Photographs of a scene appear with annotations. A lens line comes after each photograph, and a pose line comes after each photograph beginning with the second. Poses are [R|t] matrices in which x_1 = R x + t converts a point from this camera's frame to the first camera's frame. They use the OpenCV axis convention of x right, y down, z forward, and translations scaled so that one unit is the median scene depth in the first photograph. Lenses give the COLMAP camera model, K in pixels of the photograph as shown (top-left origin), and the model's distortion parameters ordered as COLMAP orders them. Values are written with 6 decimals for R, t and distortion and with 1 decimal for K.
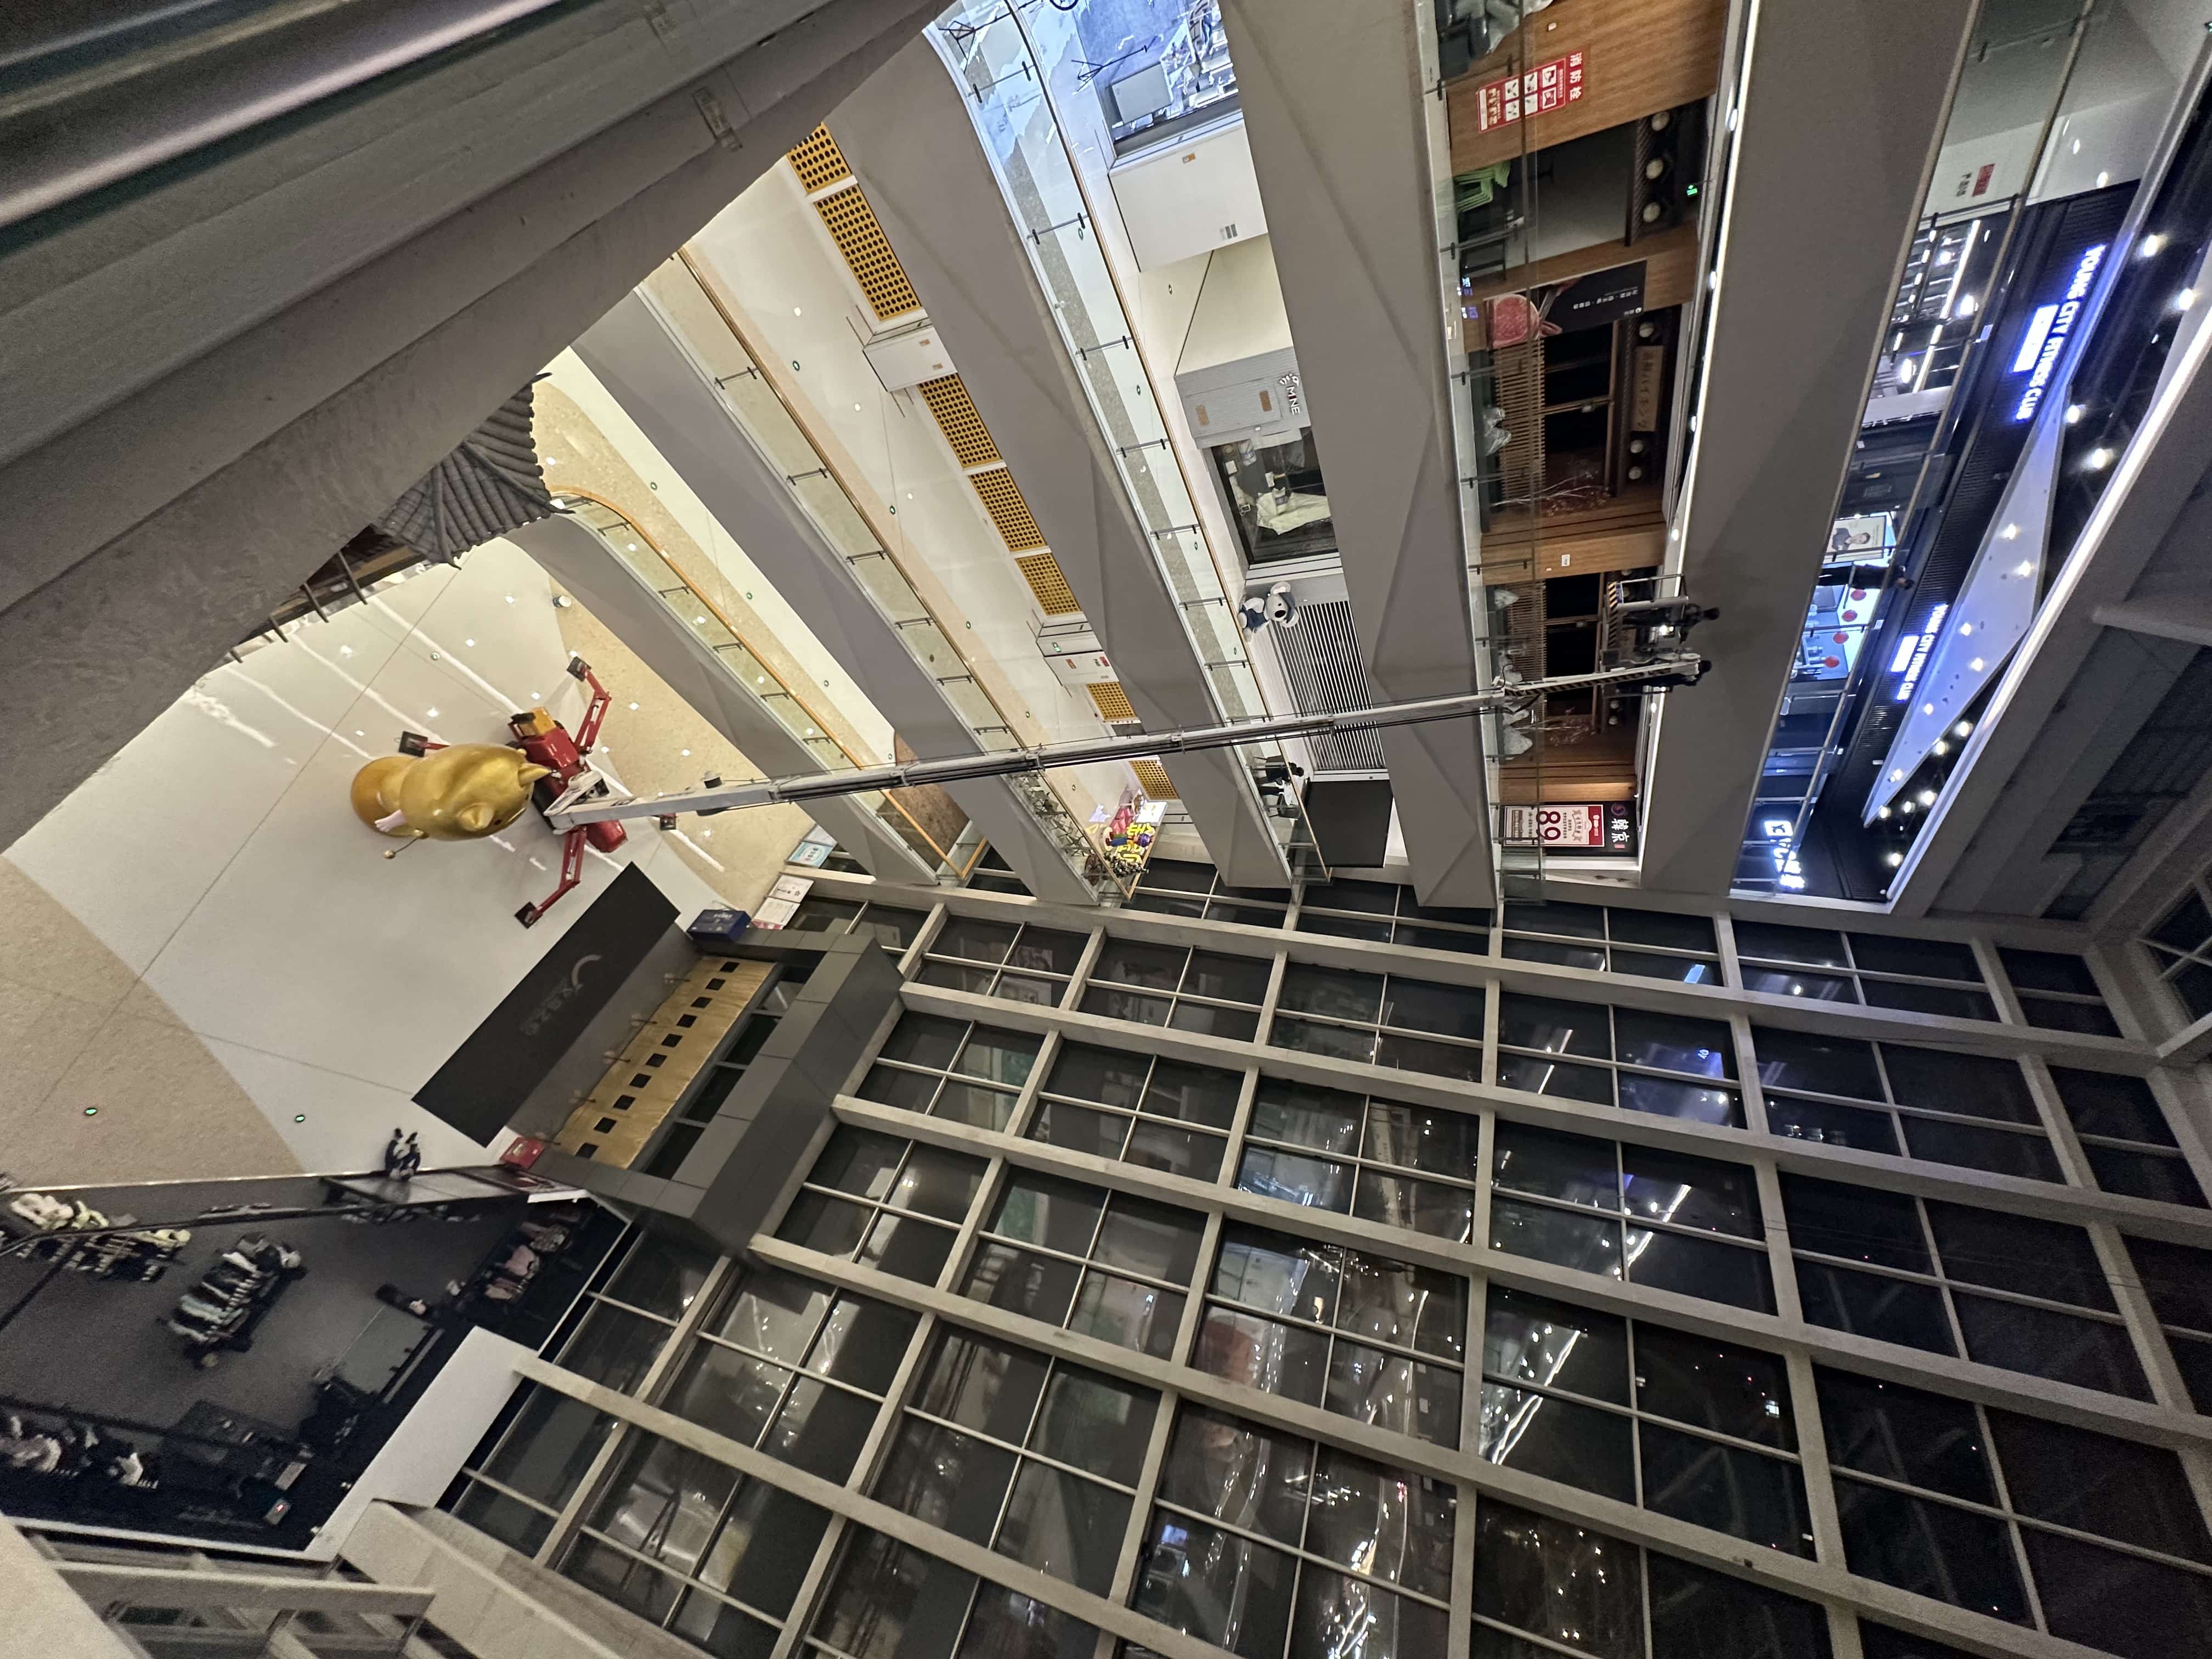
lens RADIAL K [[872.5, 0, 1115.6], [0, 872.5, 830.4], [0, 0, 1]] dist [0.000557, 0.000242]
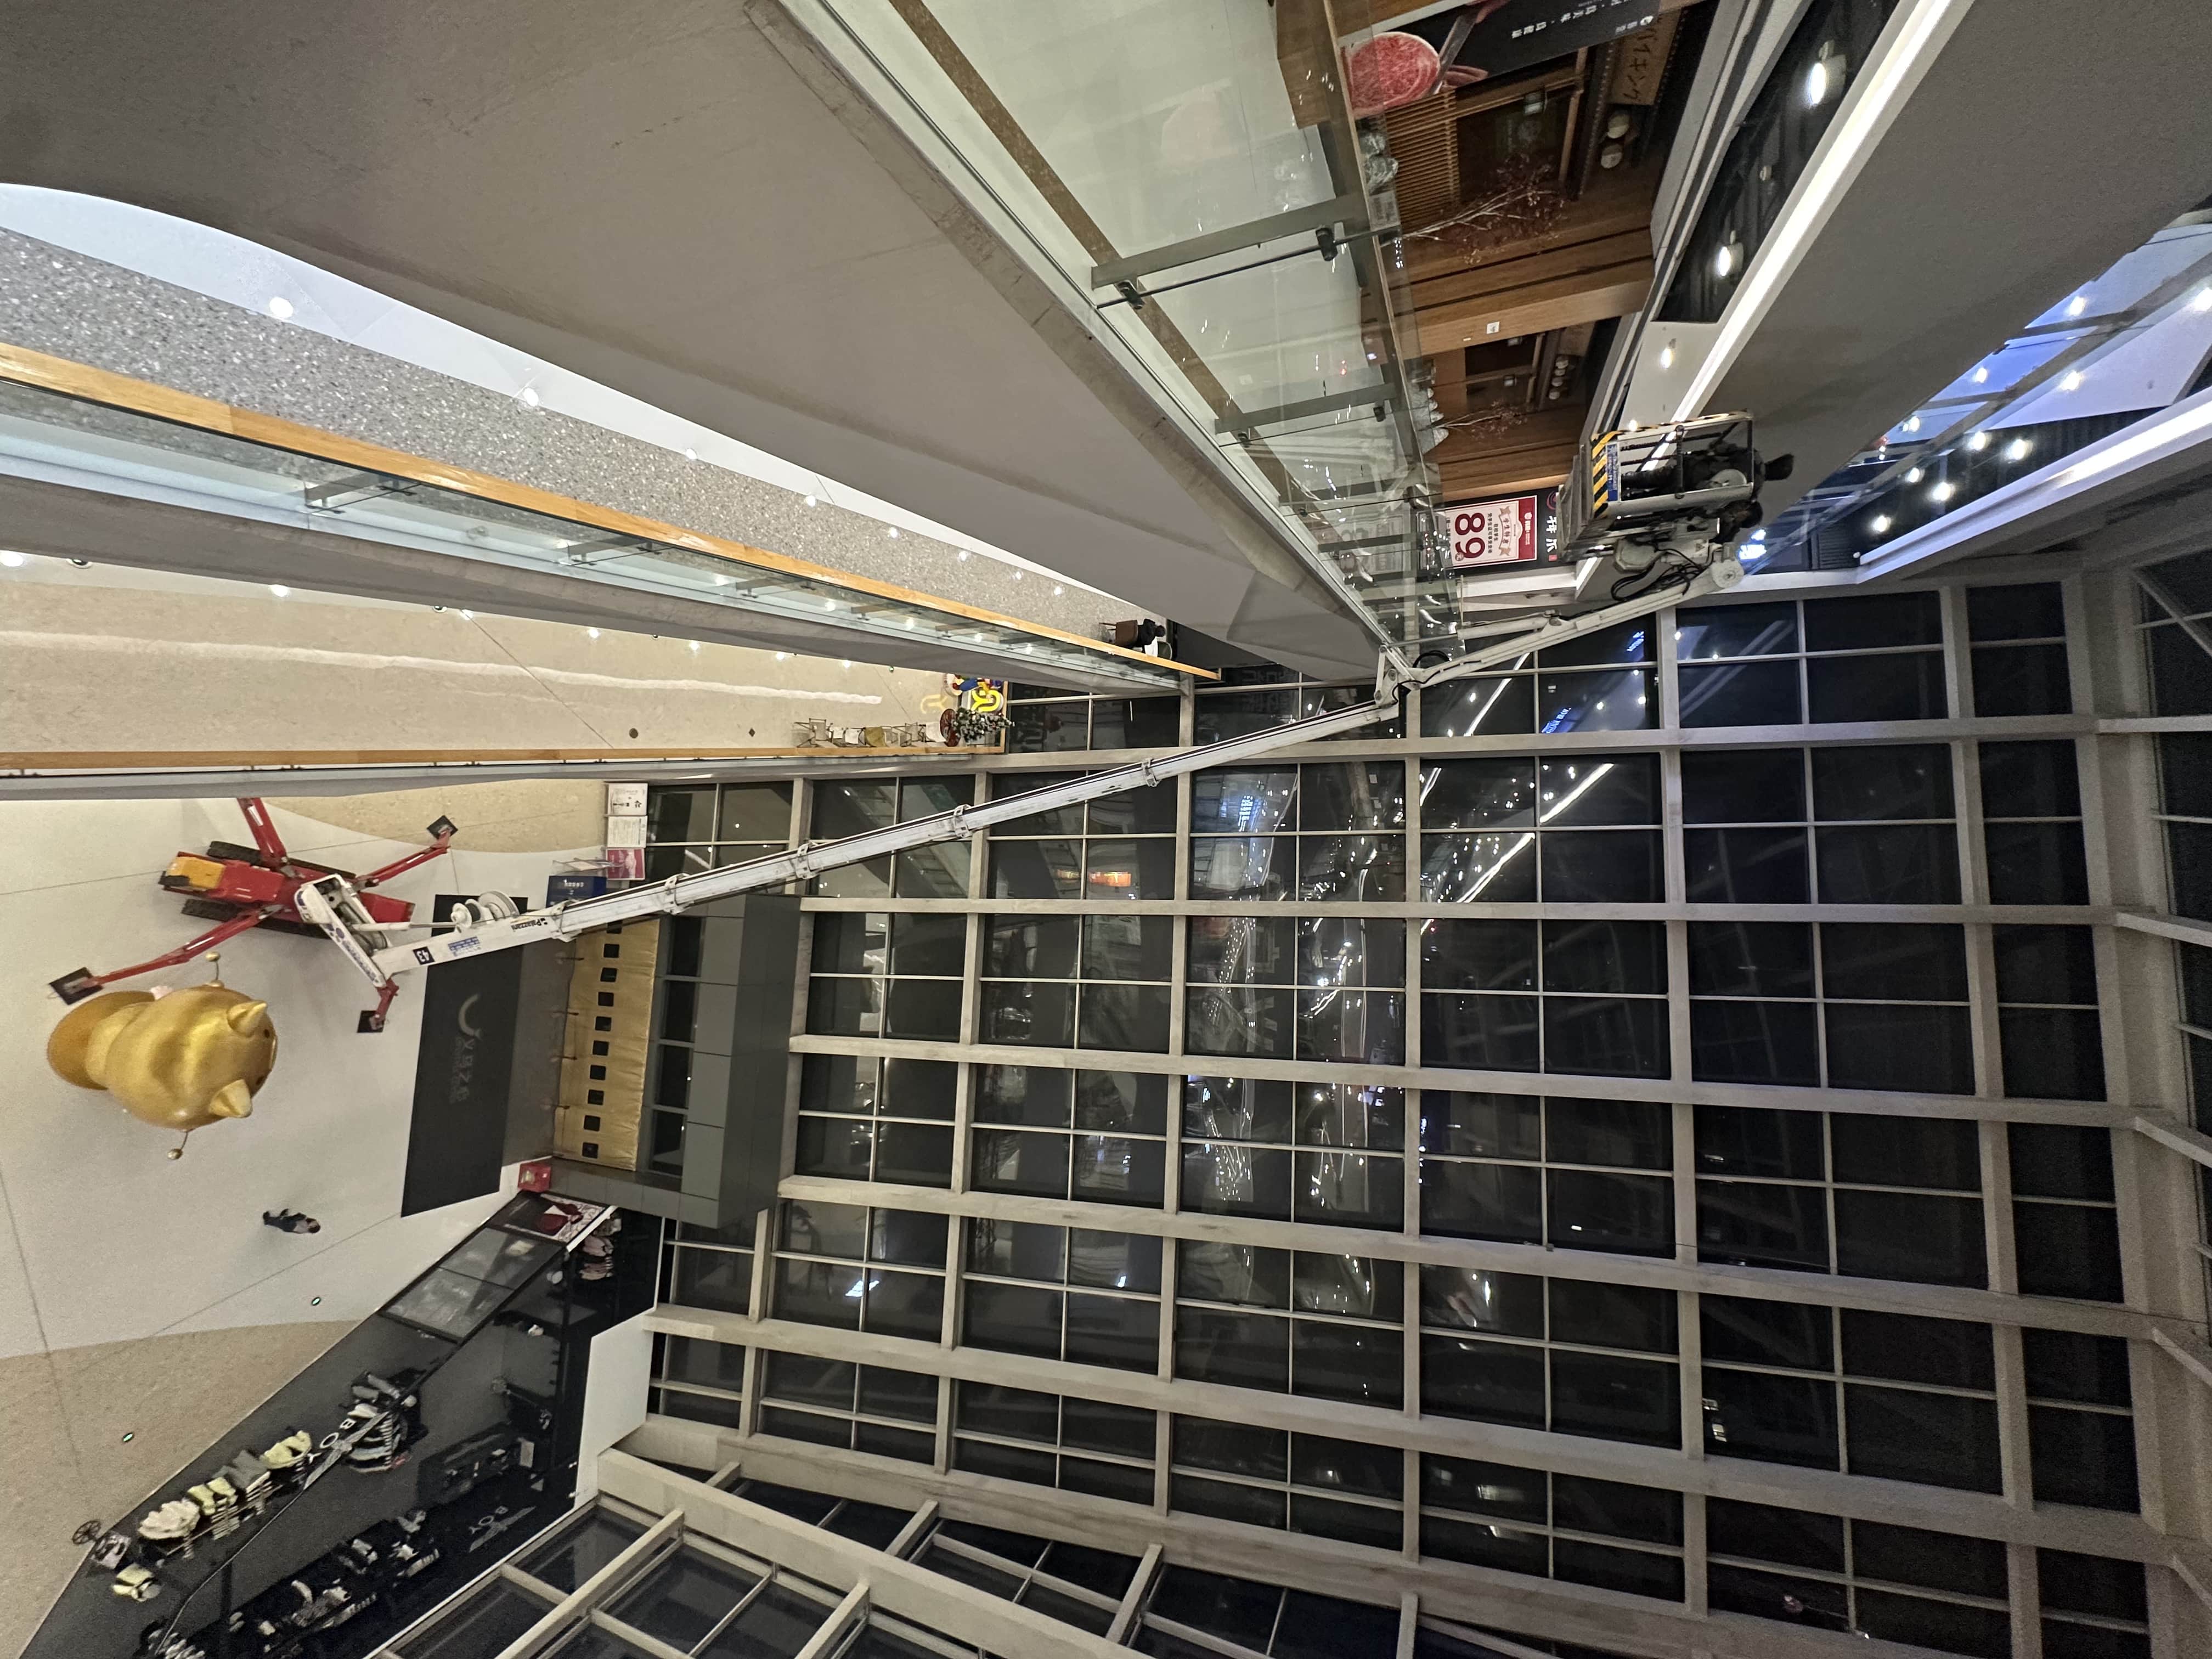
lens RADIAL K [[872.5, 0, 1115.6], [0, 872.5, 830.4], [0, 0, 1]] dist [0.000557, 0.000242]
pose [[0.958379, -0.284412, -0.024873, 0.144210], [0.243674, 0.769478, 0.590362, -0.410084], [-0.148767, -0.571851, 0.806756, 0.280720]]
